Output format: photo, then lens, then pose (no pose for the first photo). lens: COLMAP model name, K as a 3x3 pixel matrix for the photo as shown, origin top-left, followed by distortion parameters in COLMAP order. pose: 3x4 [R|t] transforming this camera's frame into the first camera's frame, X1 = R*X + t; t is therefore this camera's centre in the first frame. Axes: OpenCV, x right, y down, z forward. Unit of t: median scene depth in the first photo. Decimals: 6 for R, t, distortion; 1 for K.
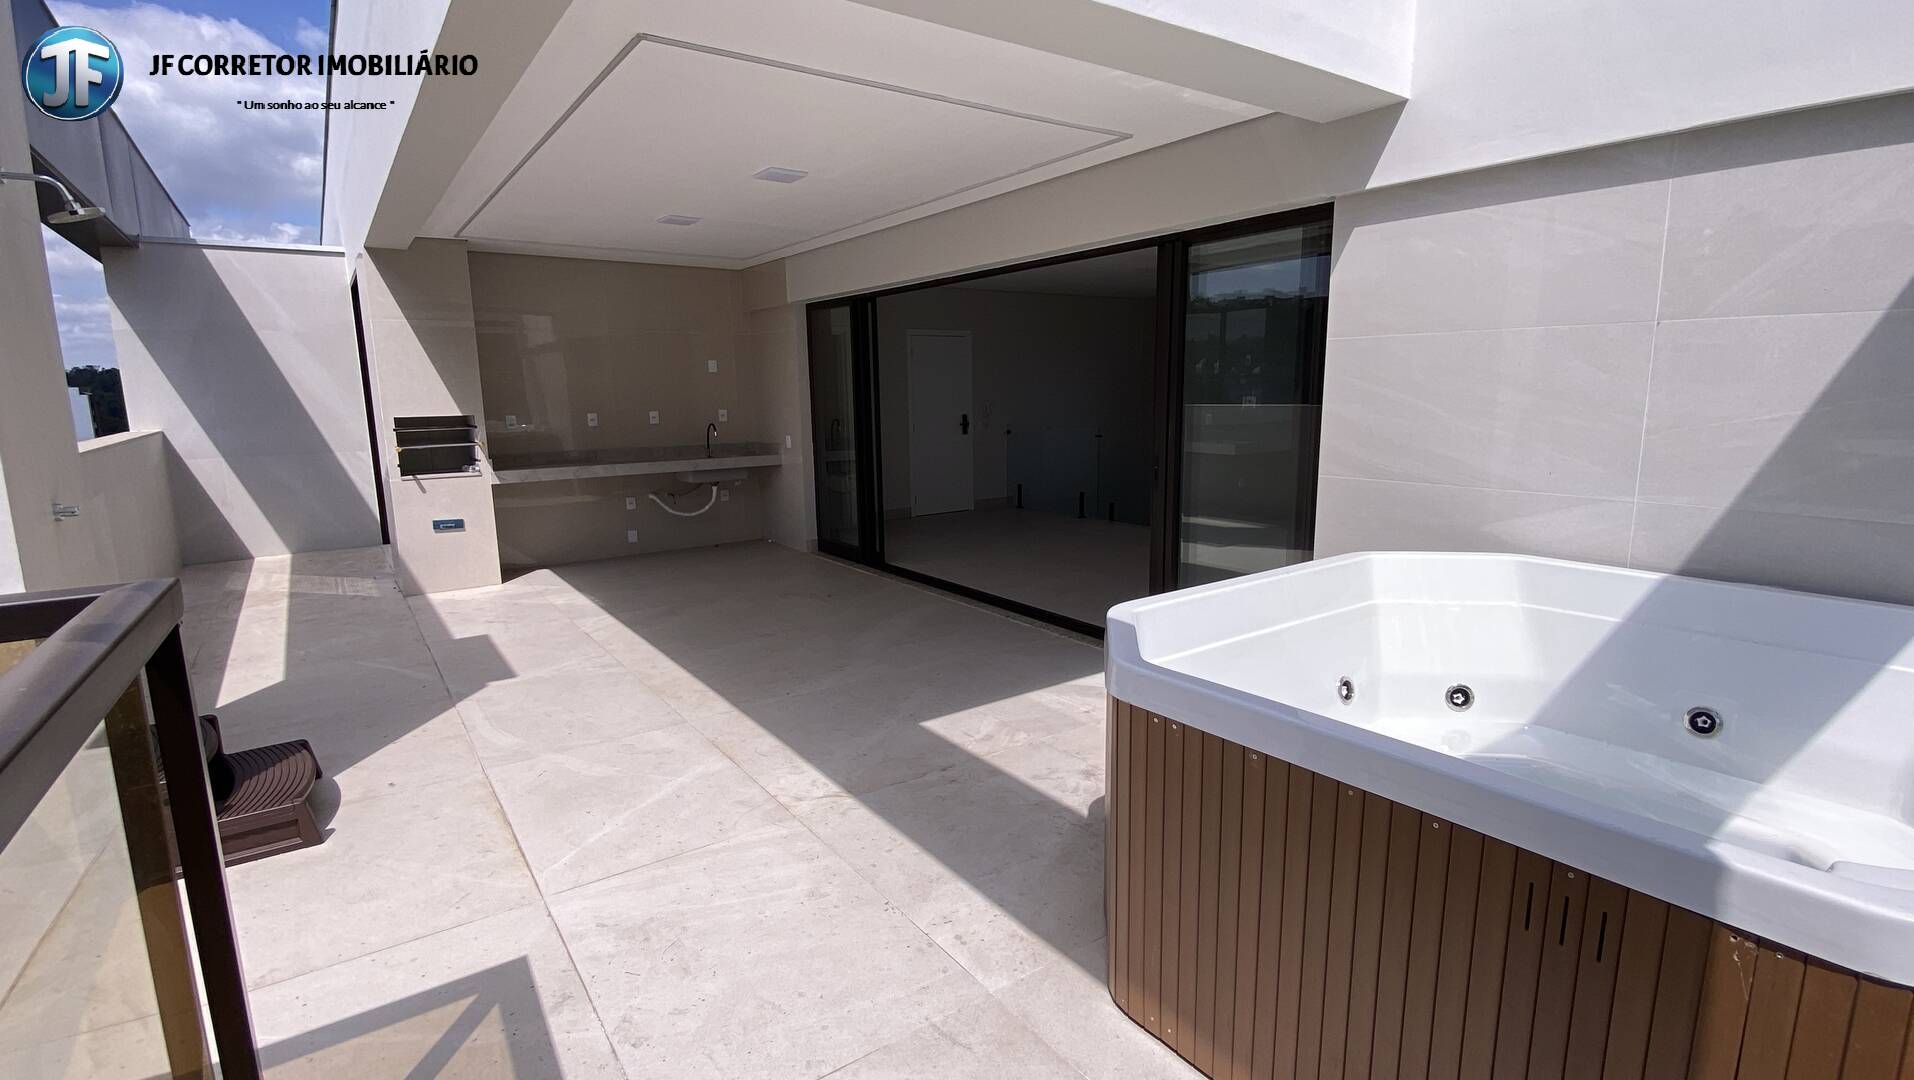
lens RADIAL K [[880.6, 0, 946.3], [0, 880.6, 539.0], [0, 0, 1]] dist [-0.000084, -0.000042]
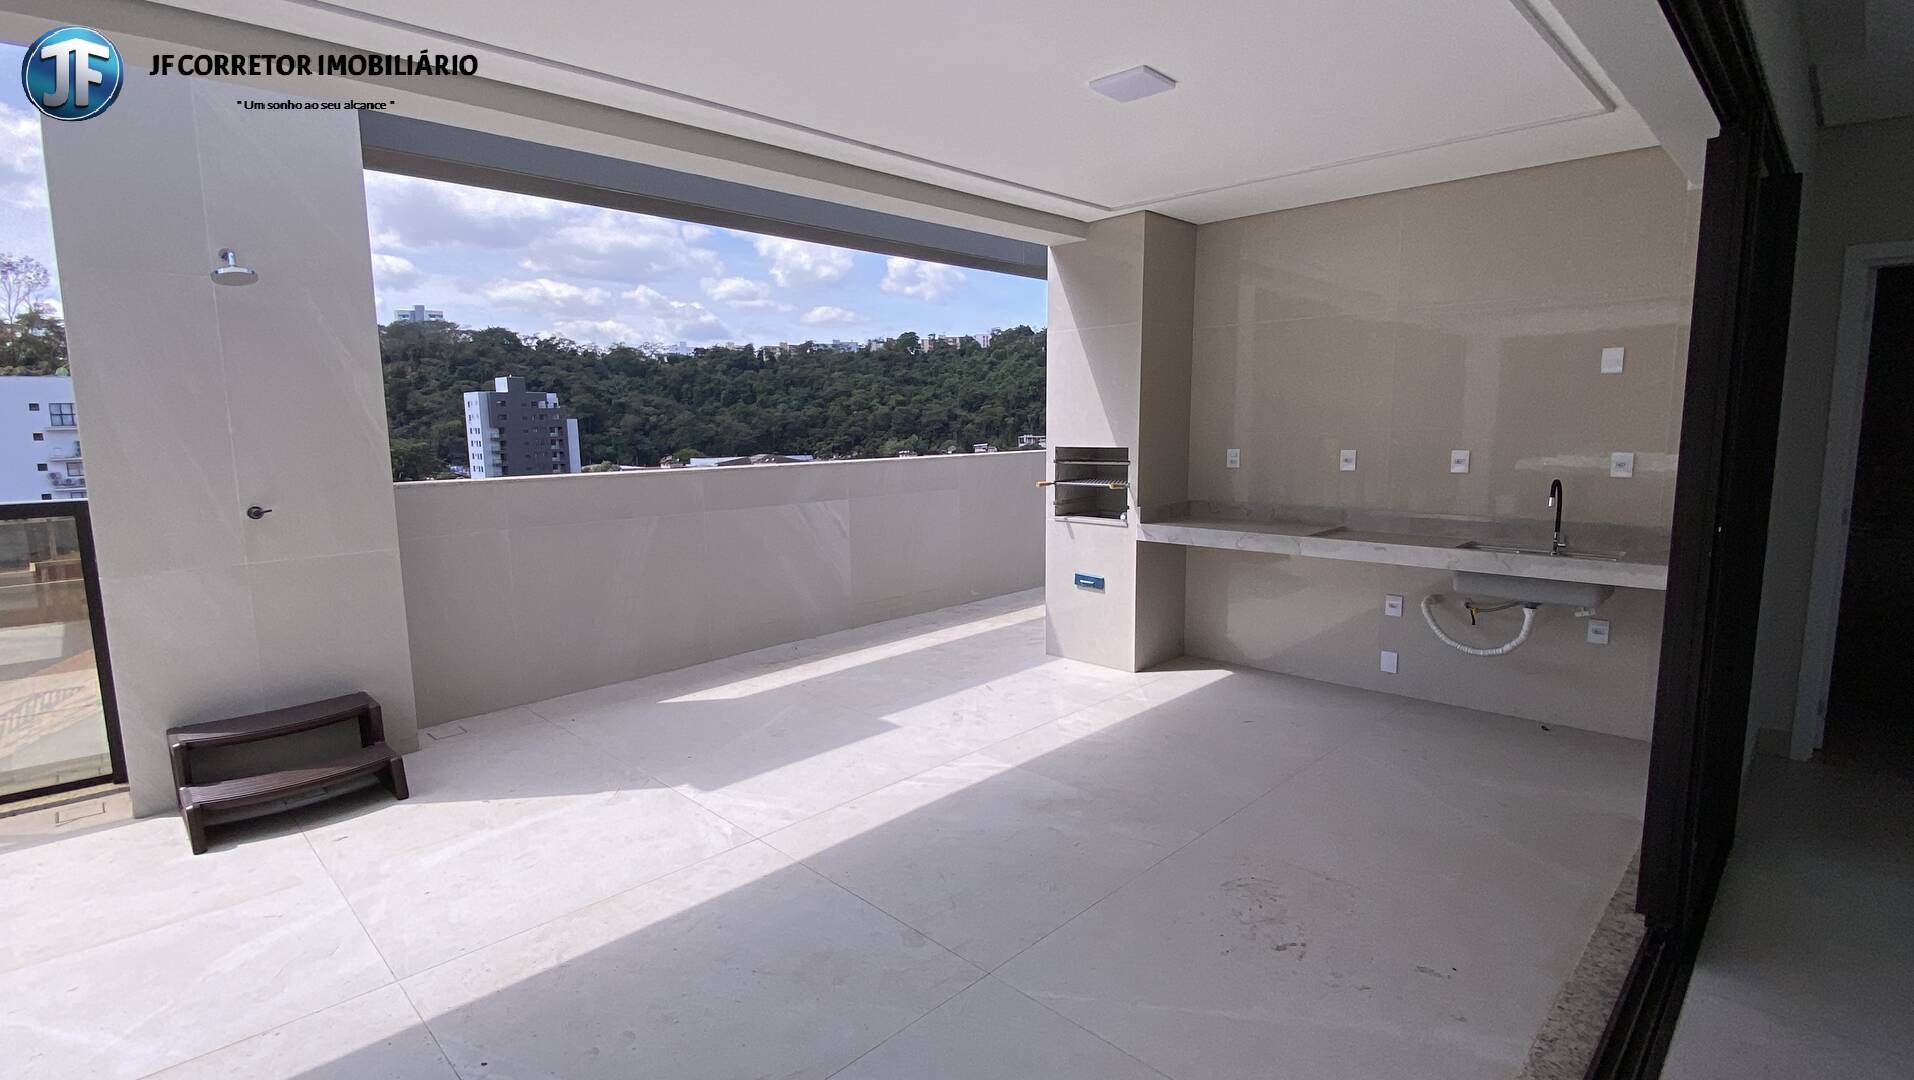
lens RADIAL K [[865.6, 0, 957.0], [0, 865.6, 540.0], [0, 0, 1]] dist [0.040943, -0.041961]
pose [[0.180502, 0.140087, -0.973547, 0.227602], [-0.160489, 0.980735, 0.111366, -0.157413], [0.970393, 0.136142, 0.199508, 0.927409]]
